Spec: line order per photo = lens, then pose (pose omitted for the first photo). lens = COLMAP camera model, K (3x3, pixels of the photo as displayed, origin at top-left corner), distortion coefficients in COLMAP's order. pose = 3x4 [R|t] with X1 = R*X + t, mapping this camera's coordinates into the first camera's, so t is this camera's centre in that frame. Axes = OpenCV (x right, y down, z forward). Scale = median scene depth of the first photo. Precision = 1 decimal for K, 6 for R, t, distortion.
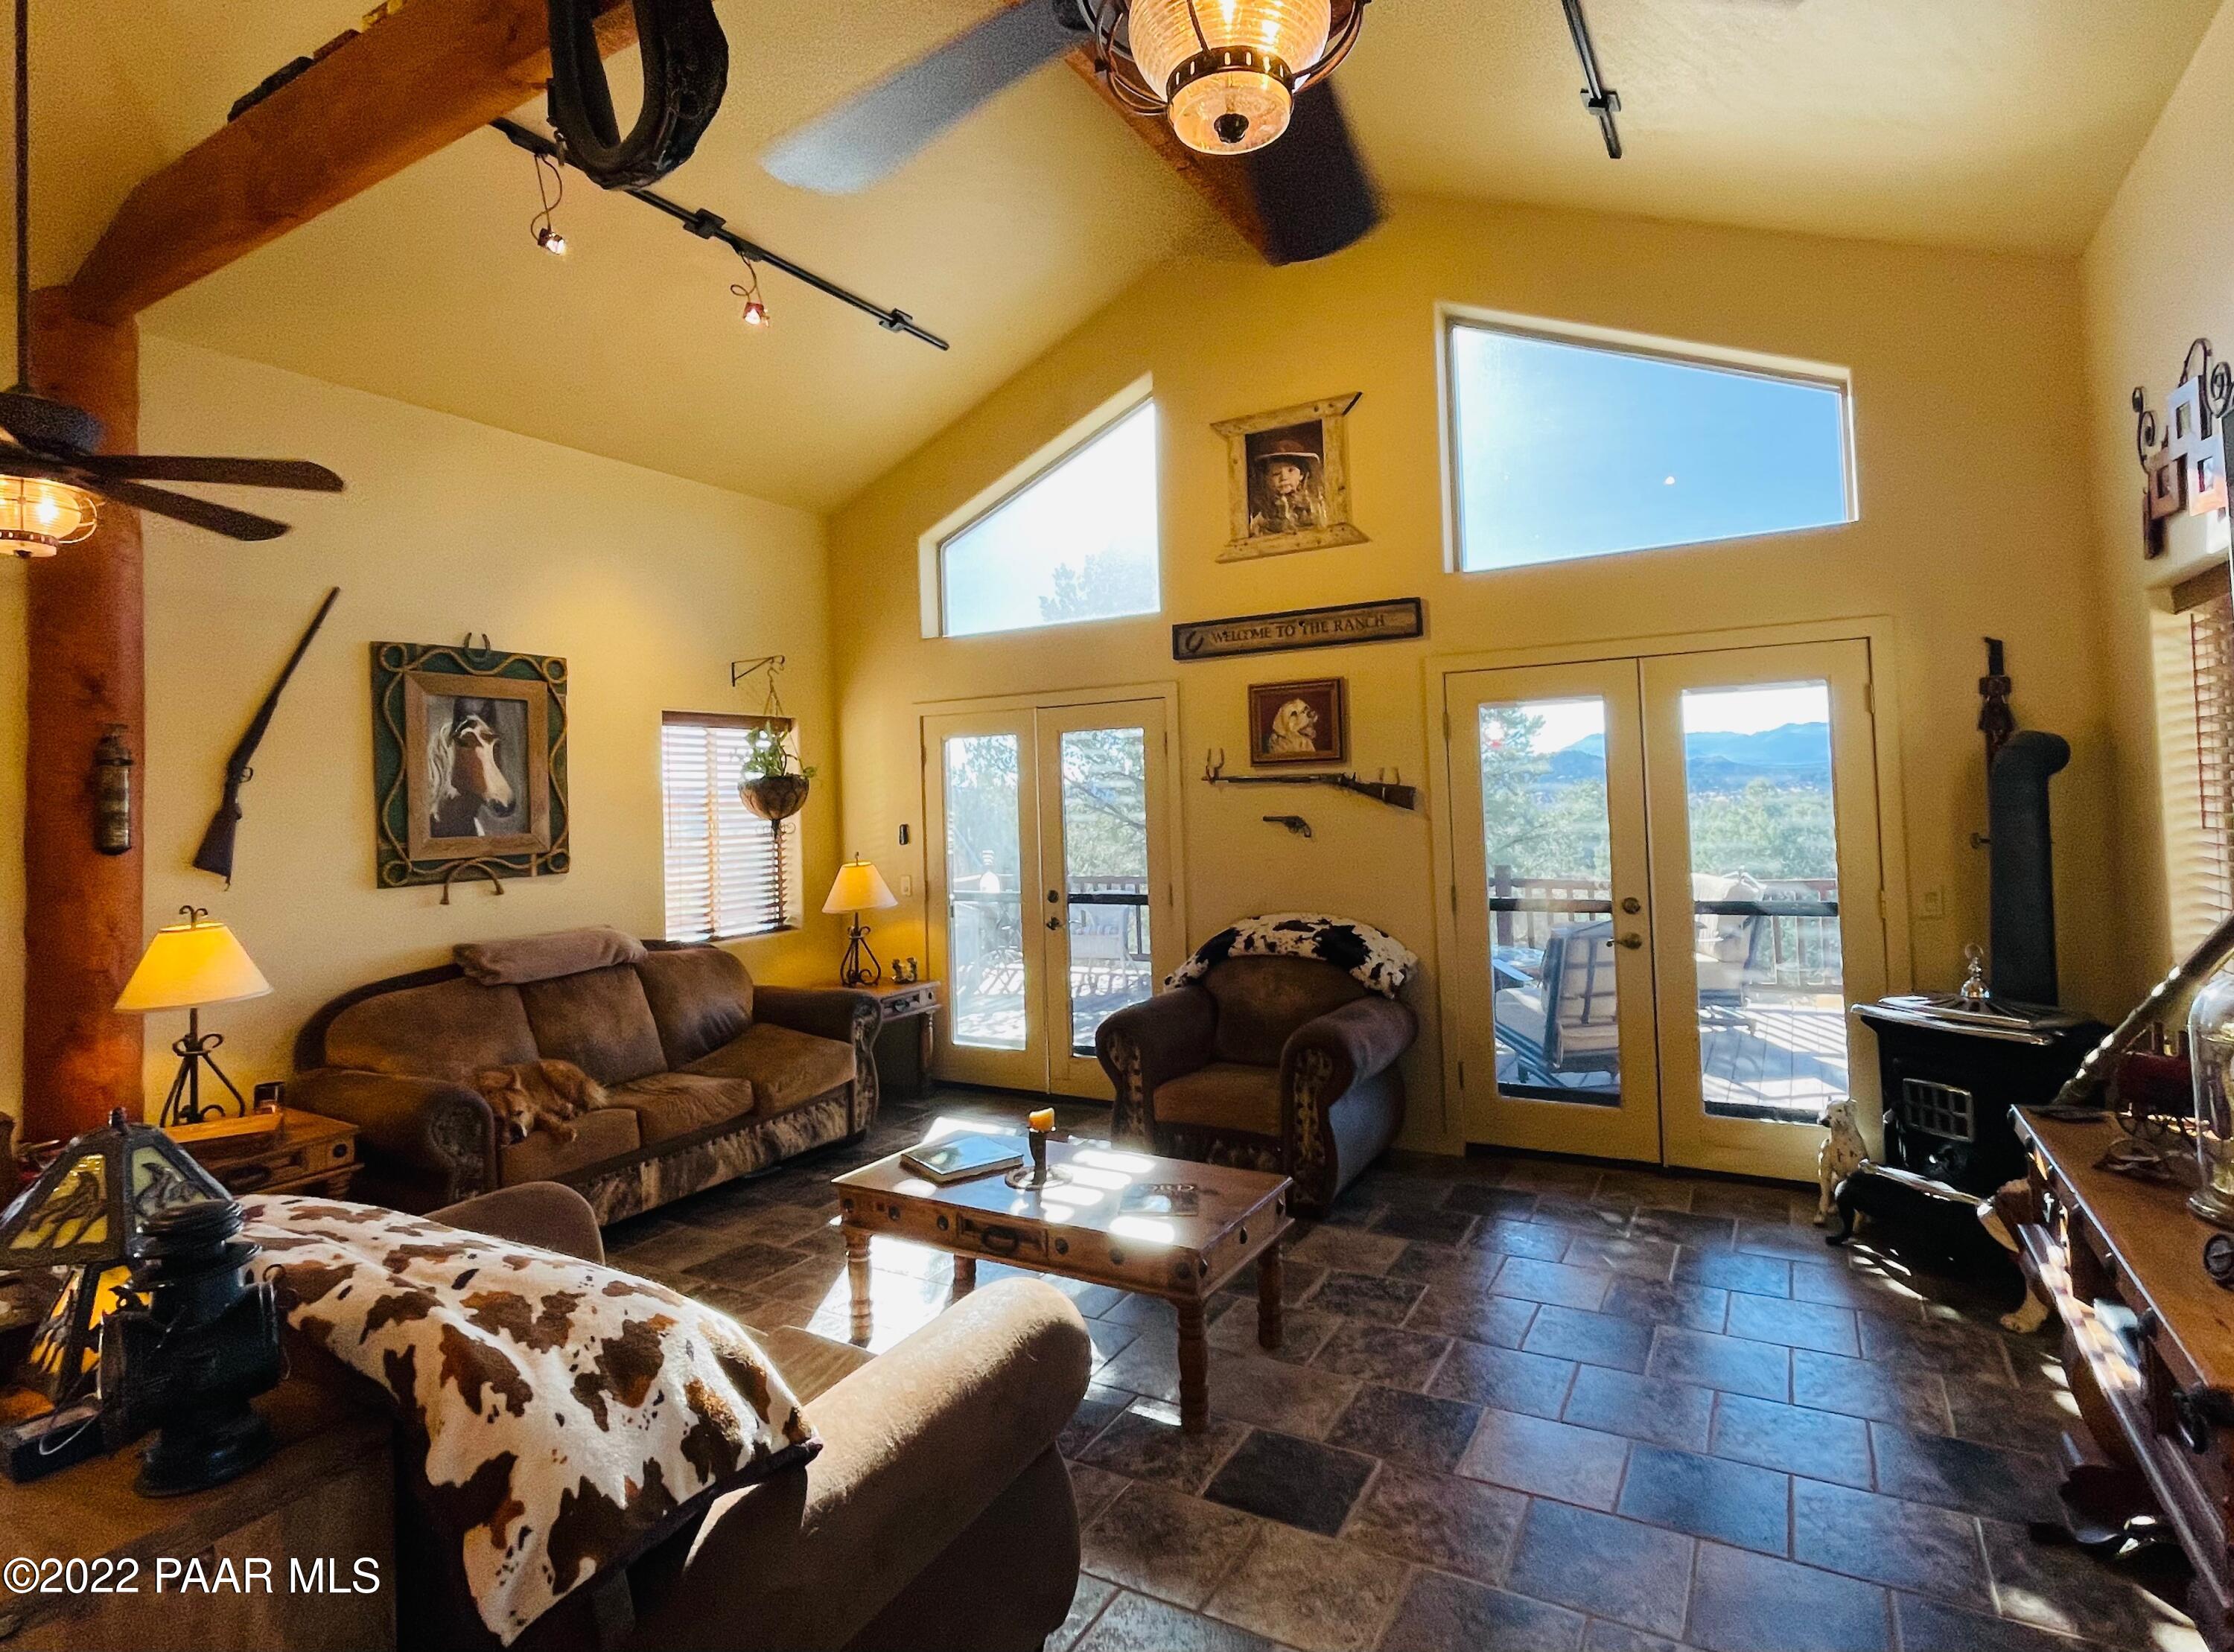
lens RADIAL K [[1130.3, 0, 1140.2], [0, 1130.3, 748.6], [0, 0, 1]] dist [-0.023834, -0.001196]
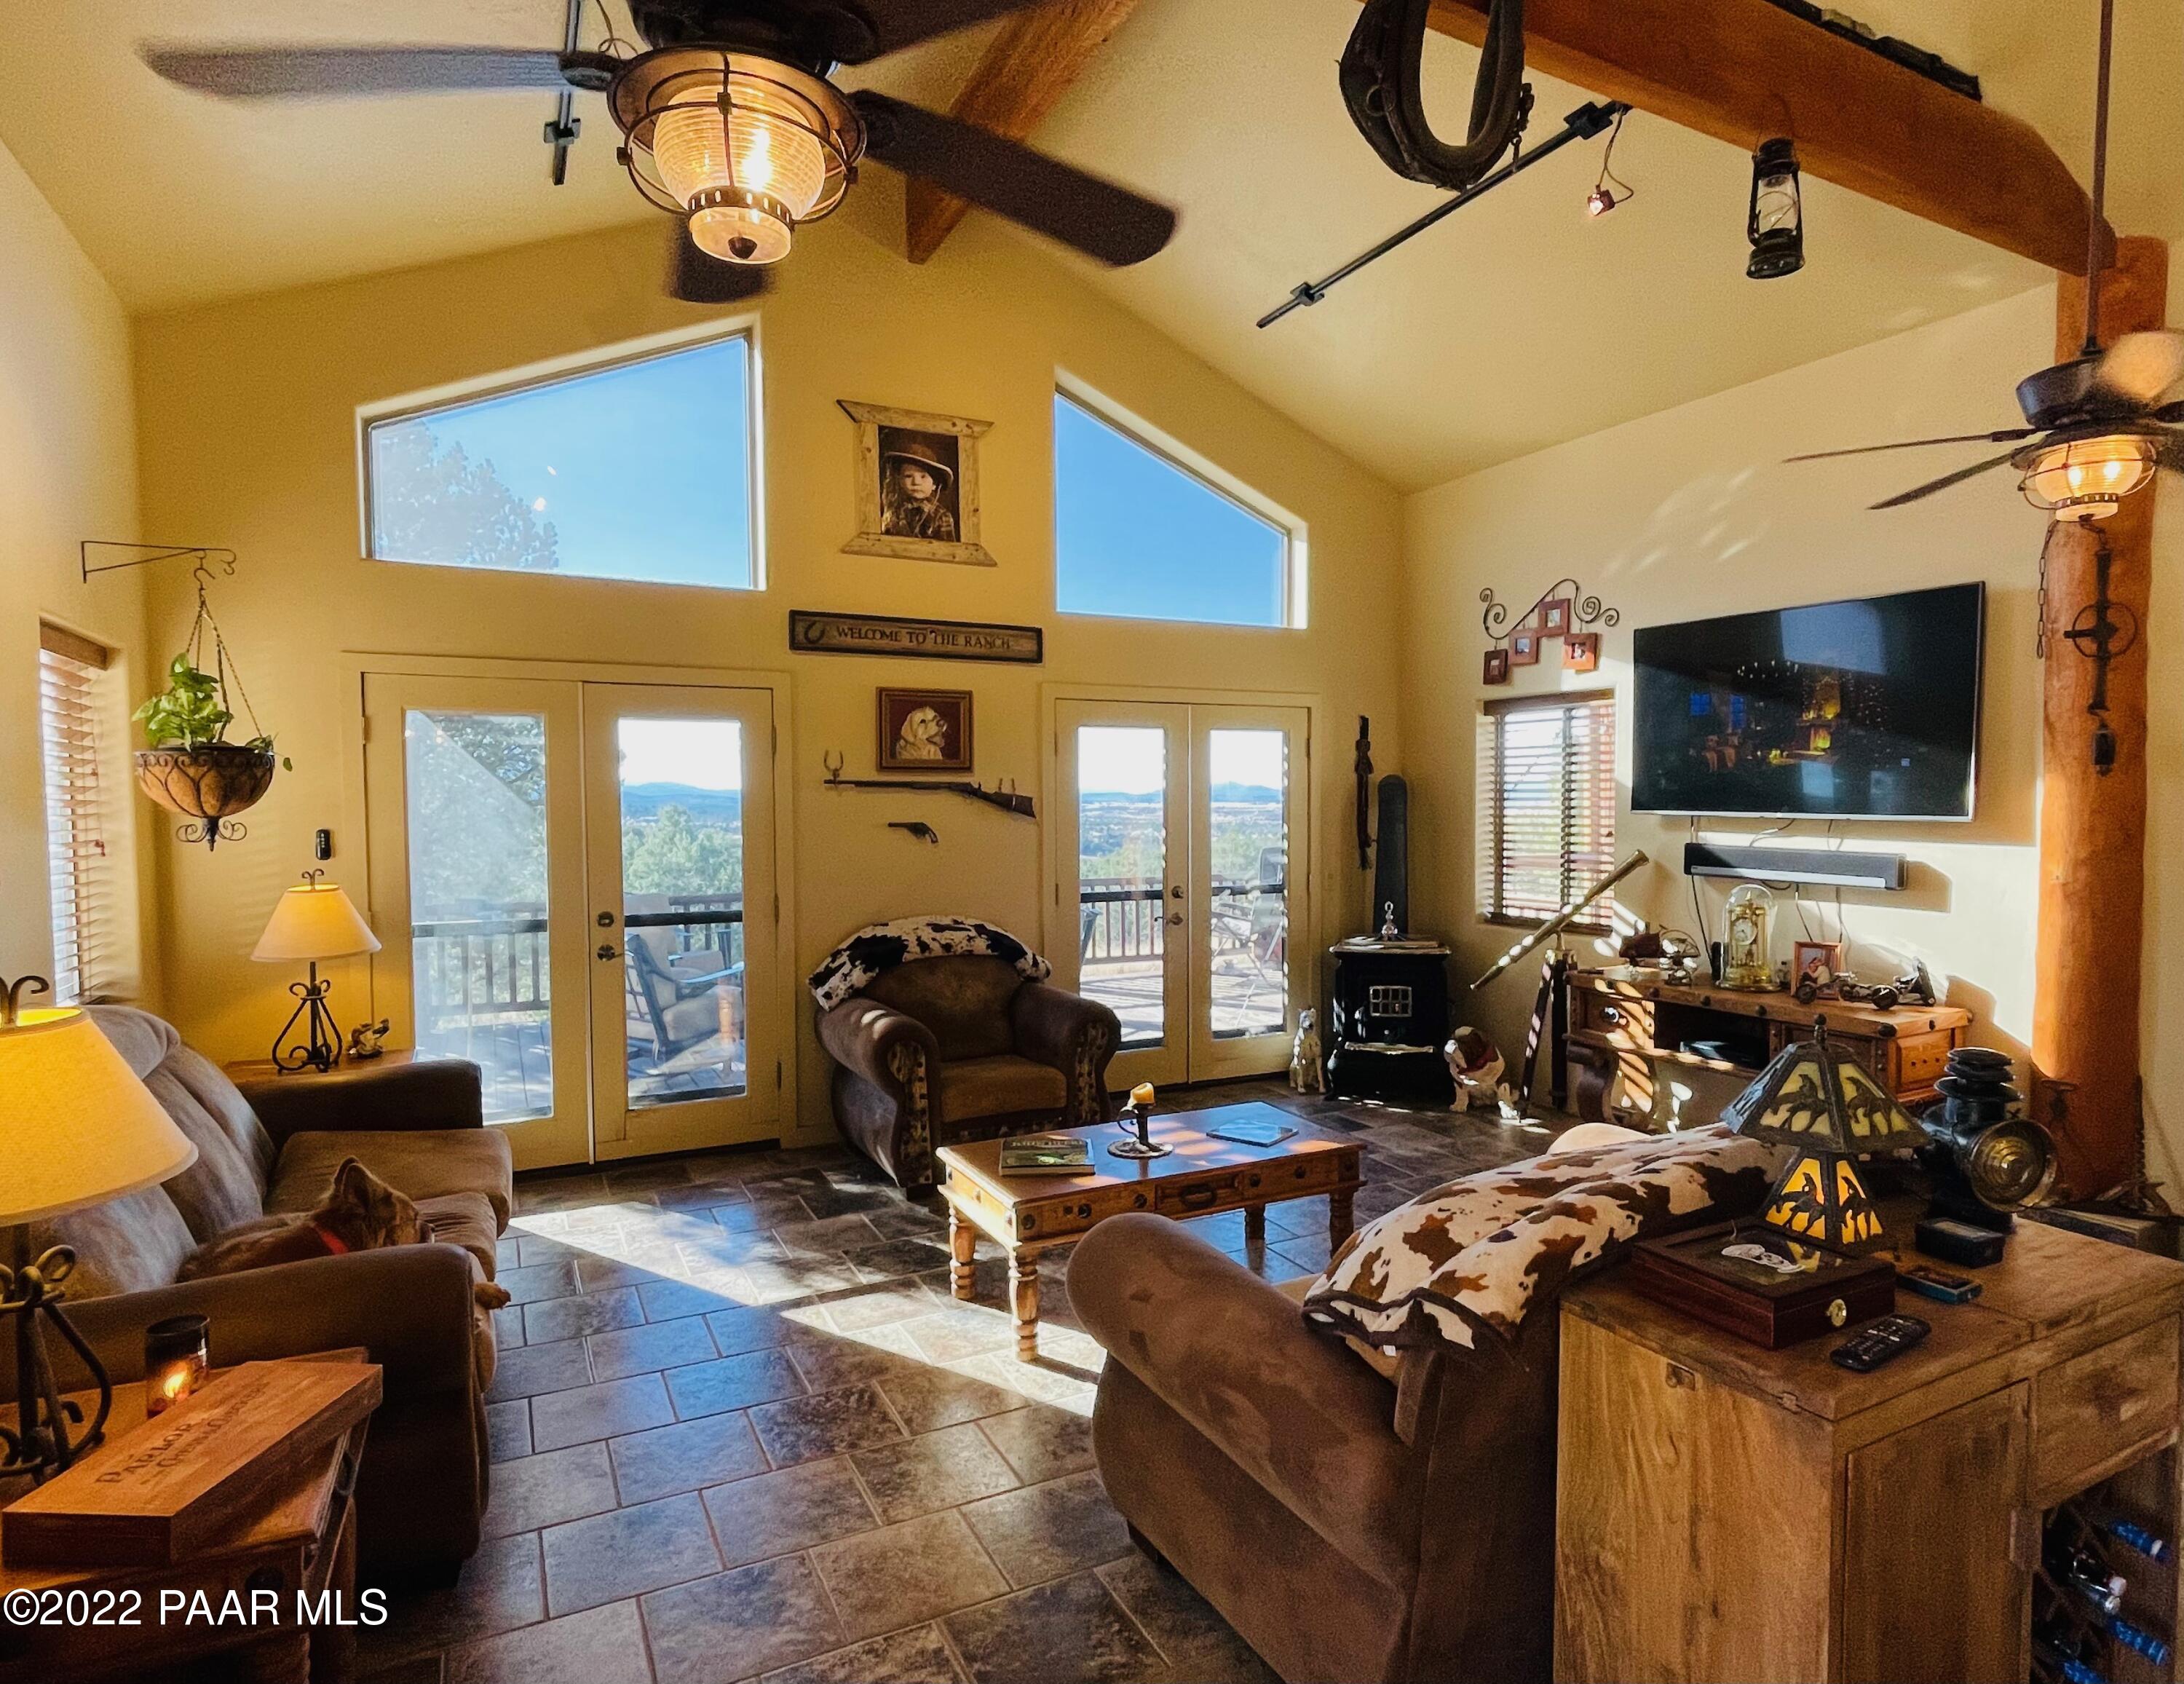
lens RADIAL K [[1186.6, 0, 1092.1], [0, 1186.6, 851.2], [0, 0, 1]] dist [-0.004258, -0.000344]
pose [[0.544263, -0.002070, 0.838912, -0.683662], [-0.047022, 0.998350, 0.032970, 0.043773], [-0.837596, -0.057392, 0.543267, 0.291693]]
